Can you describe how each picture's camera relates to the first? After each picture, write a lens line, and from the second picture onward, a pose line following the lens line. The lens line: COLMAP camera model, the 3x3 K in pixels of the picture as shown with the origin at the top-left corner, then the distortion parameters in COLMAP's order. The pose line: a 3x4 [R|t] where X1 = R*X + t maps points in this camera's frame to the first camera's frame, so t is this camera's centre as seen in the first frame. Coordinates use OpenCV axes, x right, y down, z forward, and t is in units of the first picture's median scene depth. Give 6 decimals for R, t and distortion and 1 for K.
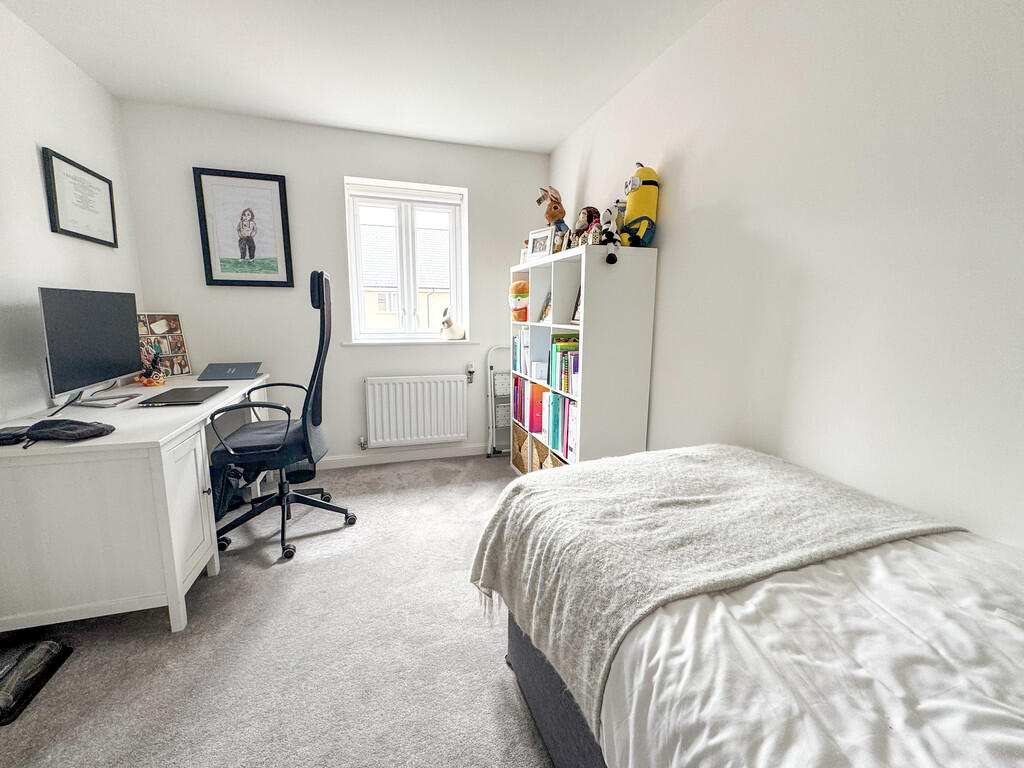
lens RADIAL K [[419.6, 0, 512.0], [0, 419.6, 384.0], [0, 0, 1]] dist [-0.002104, -0.000015]
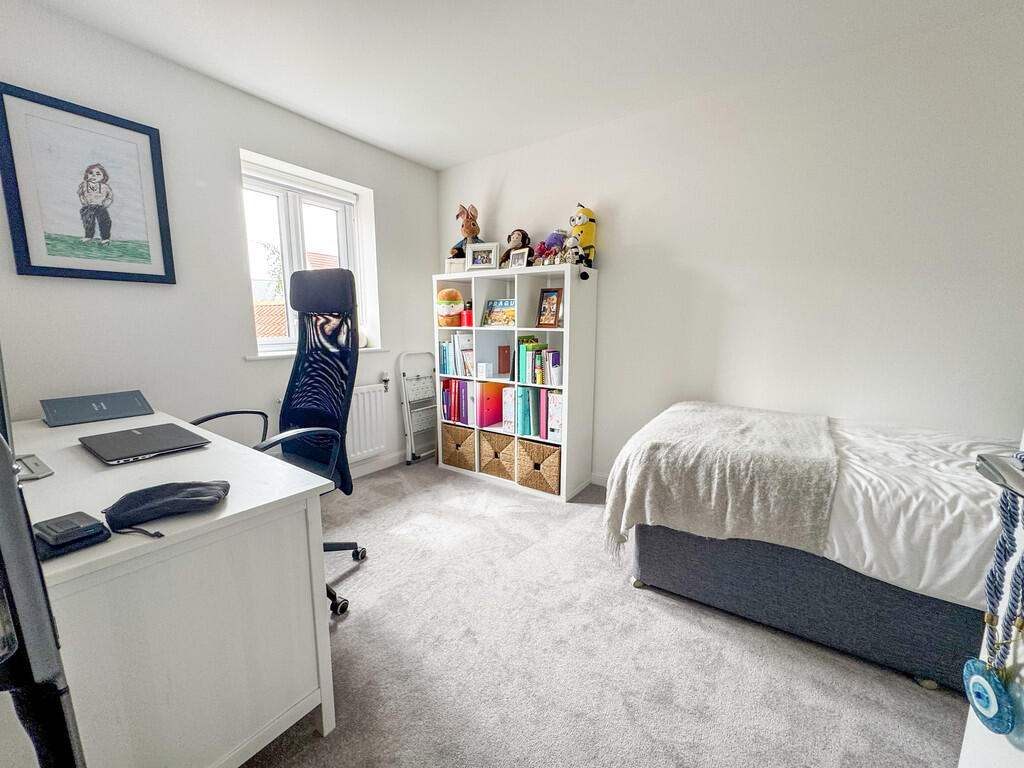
lens RADIAL K [[406.1, 0, 502.1], [0, 406.1, 384.1], [0, 0, 1]] dist [-0.001822, -0.000500]
pose [[0.800138, -0.096252, 0.592043, -0.525585], [0.105309, 0.994252, 0.019317, -0.011815], [-0.590499, 0.046891, 0.805675, 0.108622]]
